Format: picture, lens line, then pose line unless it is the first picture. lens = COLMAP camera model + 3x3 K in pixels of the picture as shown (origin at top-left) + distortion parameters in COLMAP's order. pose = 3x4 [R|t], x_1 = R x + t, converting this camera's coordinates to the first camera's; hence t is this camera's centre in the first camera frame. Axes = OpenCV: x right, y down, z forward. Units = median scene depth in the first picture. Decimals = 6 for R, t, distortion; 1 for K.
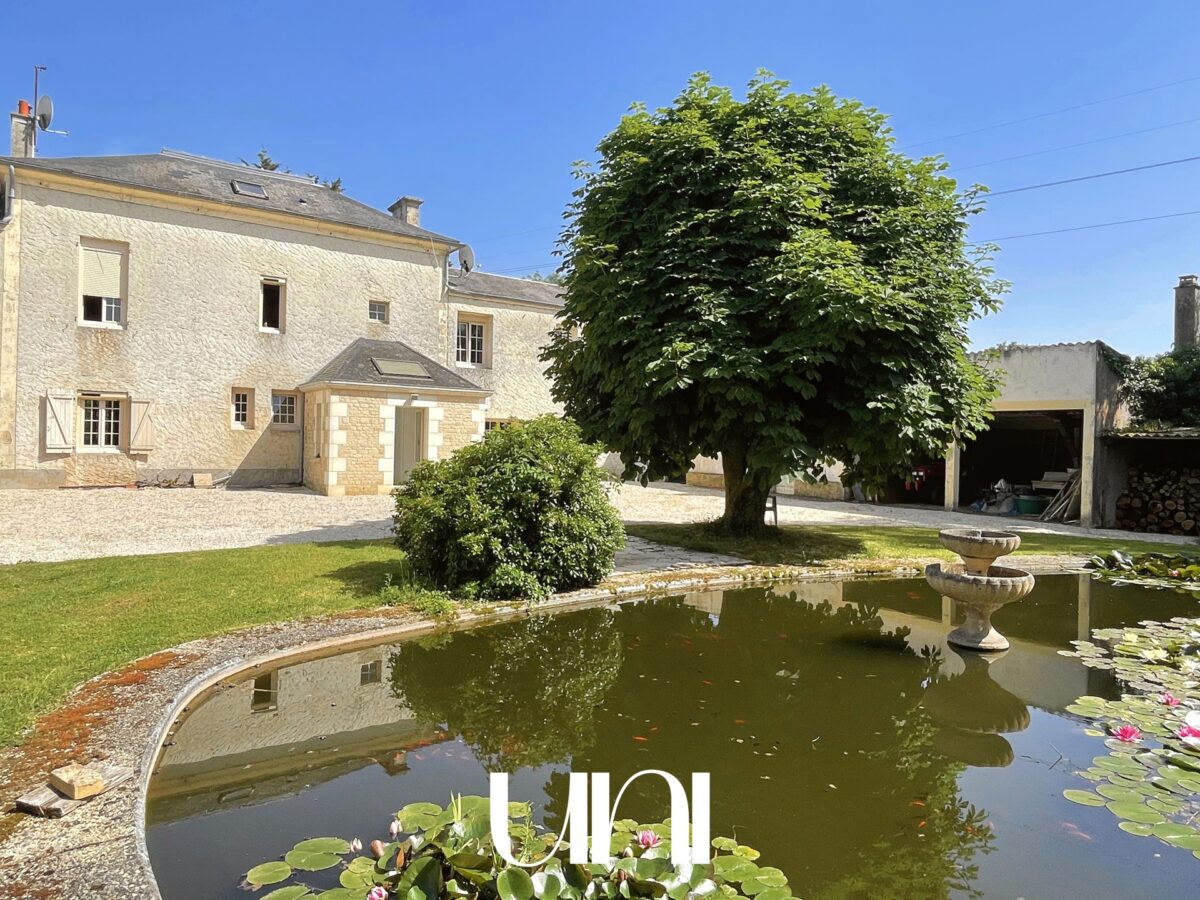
lens RADIAL K [[766.9, 0, 601.0], [0, 766.9, 449.6], [0, 0, 1]] dist [0.001106, -0.000193]
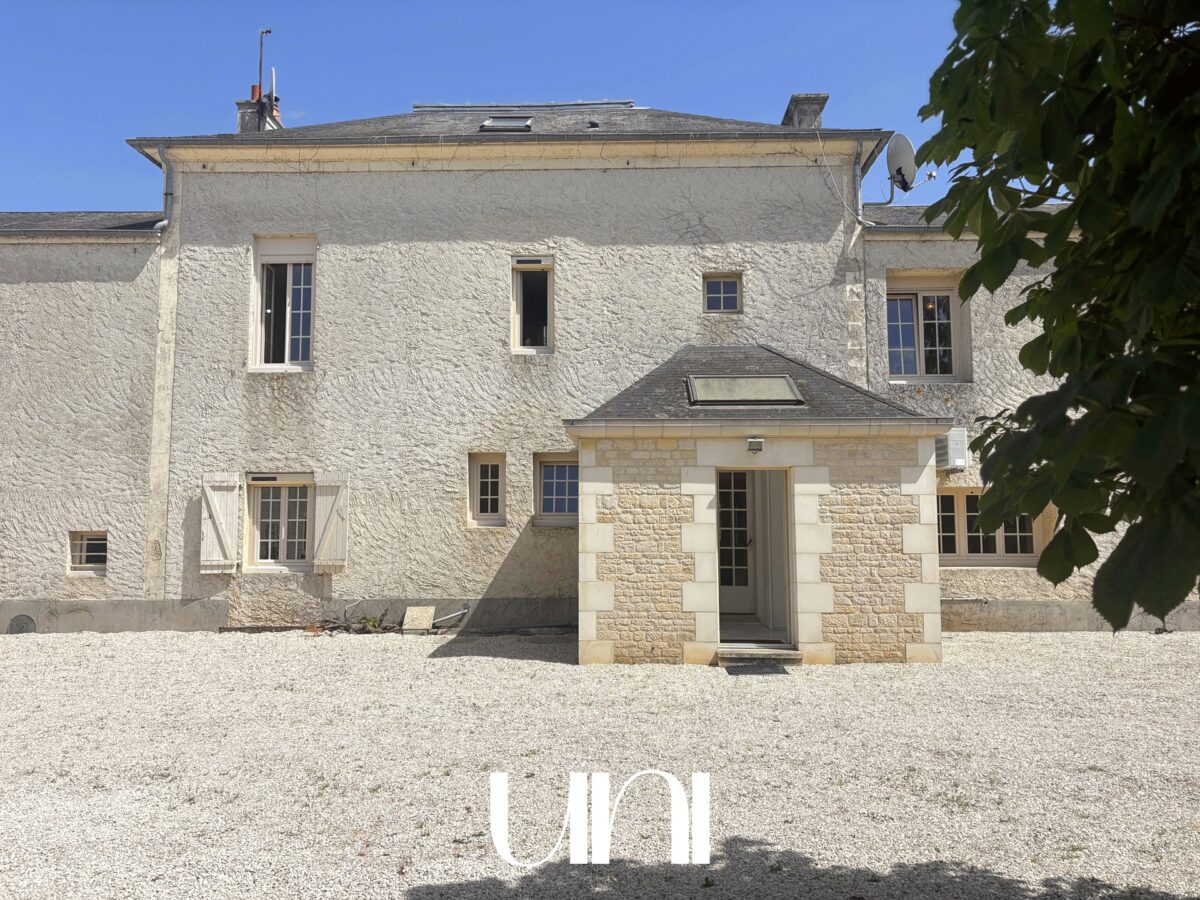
lens RADIAL K [[901.2, 0, 602.9], [0, 901.2, 455.5], [0, 0, 1]] dist [0.018172, -0.015277]
pose [[0.807995, -0.074821, -0.584419, -0.007006], [0.015248, 0.994227, -0.106206, -0.007546], [0.588992, 0.076903, 0.804471, 0.528859]]
